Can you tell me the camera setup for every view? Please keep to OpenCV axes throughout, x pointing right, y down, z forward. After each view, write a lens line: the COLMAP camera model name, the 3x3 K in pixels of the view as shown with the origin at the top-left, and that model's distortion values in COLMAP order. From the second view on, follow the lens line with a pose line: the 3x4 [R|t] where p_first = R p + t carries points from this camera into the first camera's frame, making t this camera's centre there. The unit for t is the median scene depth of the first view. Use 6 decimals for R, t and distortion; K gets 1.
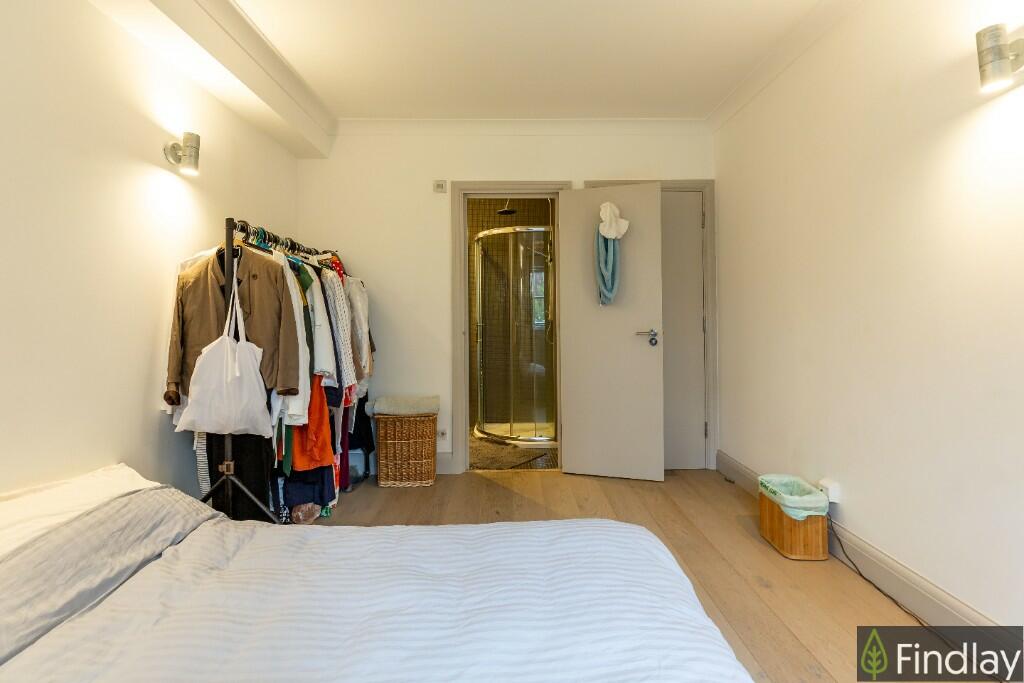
lens RADIAL K [[470.8, 0, 513.0], [0, 470.8, 313.3], [0, 0, 1]] dist [0.000368, -0.000406]
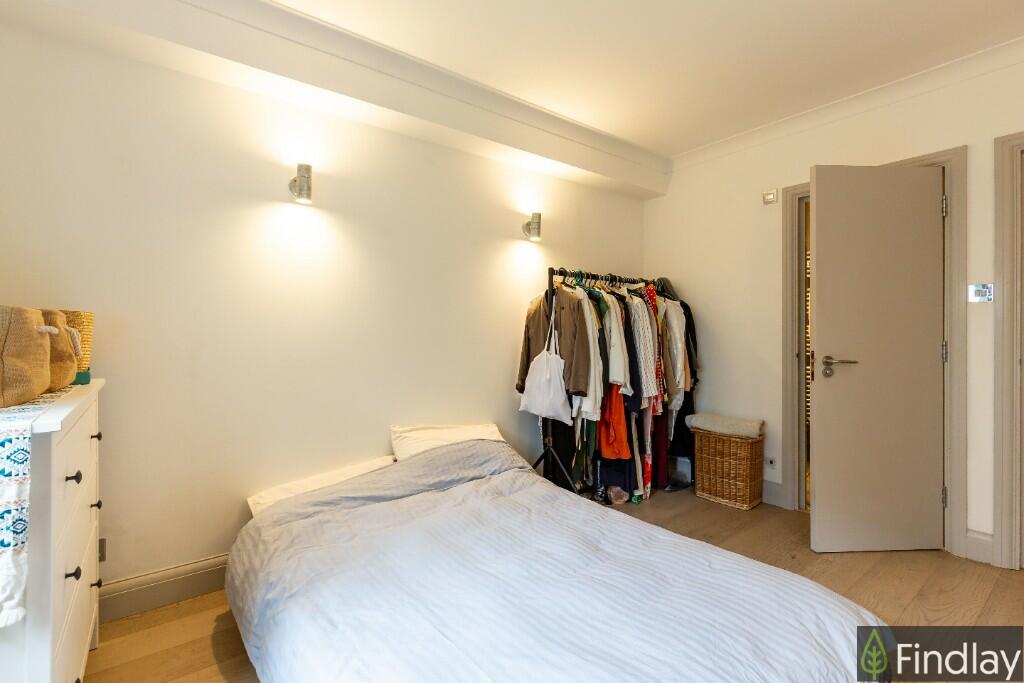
lens RADIAL K [[468.3, 0, 514.8], [0, 468.3, 334.0], [0, 0, 1]] dist [0.001872, 0.000062]
pose [[0.596889, 0.007865, -0.802285, 0.472916], [0.003953, 0.999911, 0.012744, -0.018934], [0.802314, -0.010778, 0.596805, 0.061523]]
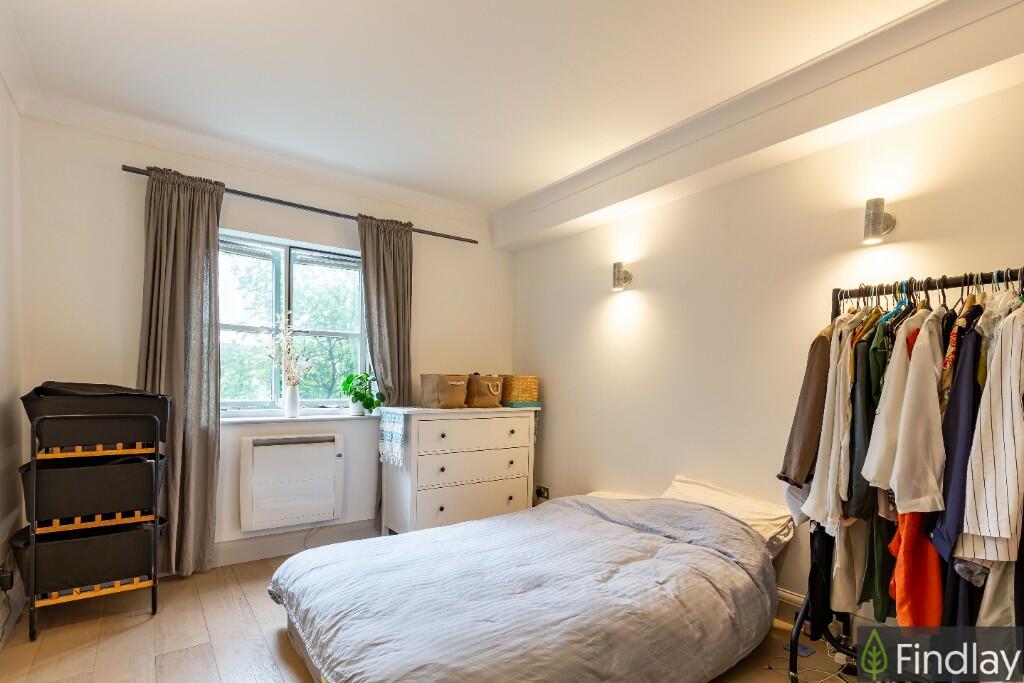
lens RADIAL K [[487.9, 0, 512.5], [0, 487.9, 383.8], [0, 0, 1]] dist [0.000329, -0.000035]
pose [[-0.817082, -0.015061, -0.576325, 0.467006], [-0.013633, 0.999884, -0.006802, -0.000043], [0.576360, 0.002299, -0.817193, 1.428842]]
